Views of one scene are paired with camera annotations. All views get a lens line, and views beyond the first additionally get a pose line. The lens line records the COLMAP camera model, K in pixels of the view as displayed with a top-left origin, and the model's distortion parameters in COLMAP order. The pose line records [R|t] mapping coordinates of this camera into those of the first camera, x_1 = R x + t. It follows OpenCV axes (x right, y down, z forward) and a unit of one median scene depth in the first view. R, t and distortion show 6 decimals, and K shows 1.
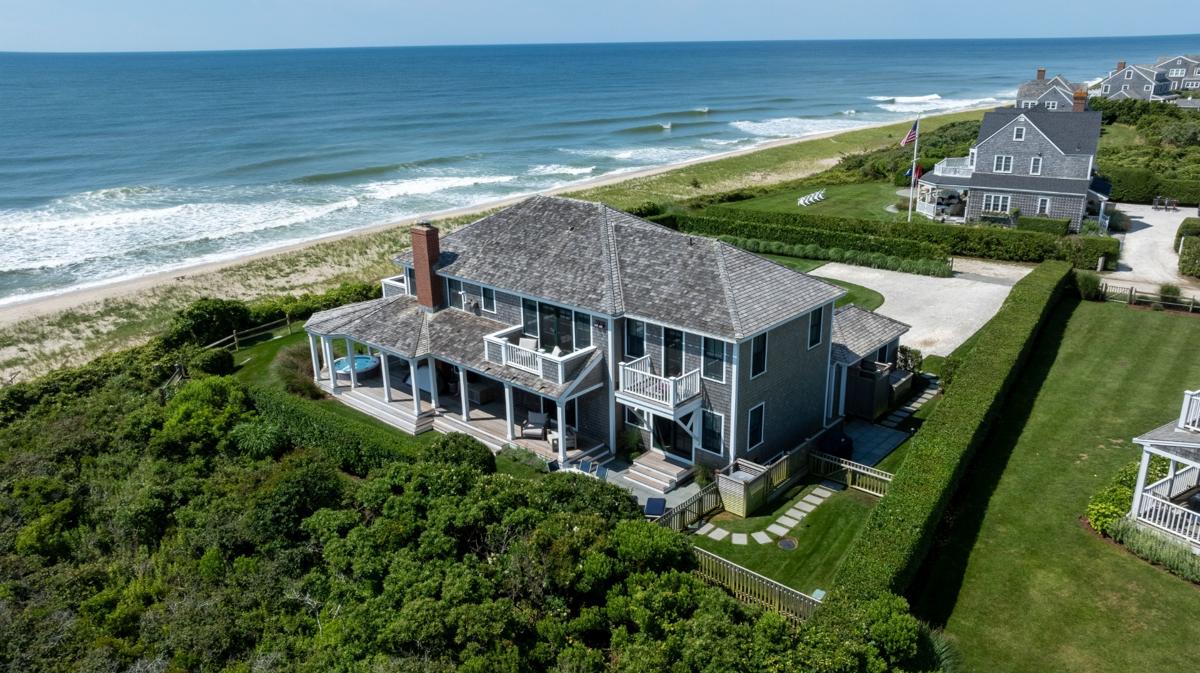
lens RADIAL K [[777.9, 0, 600.0], [0, 777.9, 336.5], [0, 0, 1]] dist [-0.003015, 0.000322]
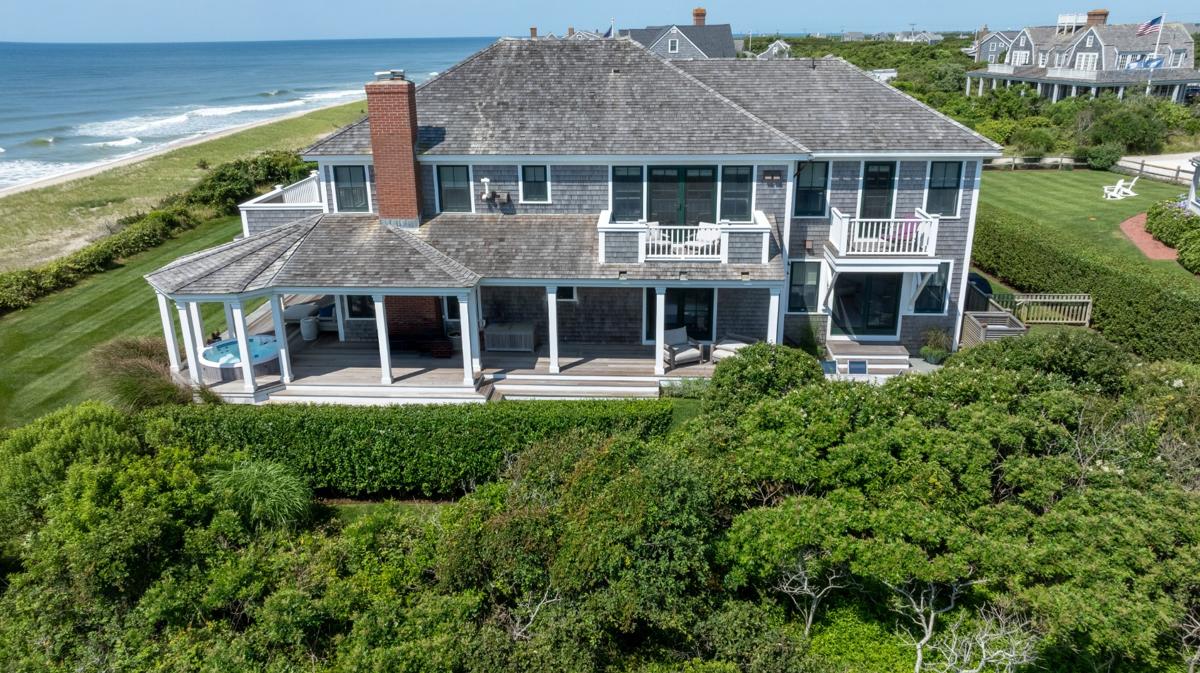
lens RADIAL K [[777.9, 0, 600.0], [0, 777.9, 336.5], [0, 0, 1]] dist [-0.003015, 0.000322]
pose [[0.817059, -0.210525, 0.536744, -0.480420], [0.196528, 0.976894, 0.083998, 0.033108], [-0.542025, 0.036854, 0.839554, 0.445624]]
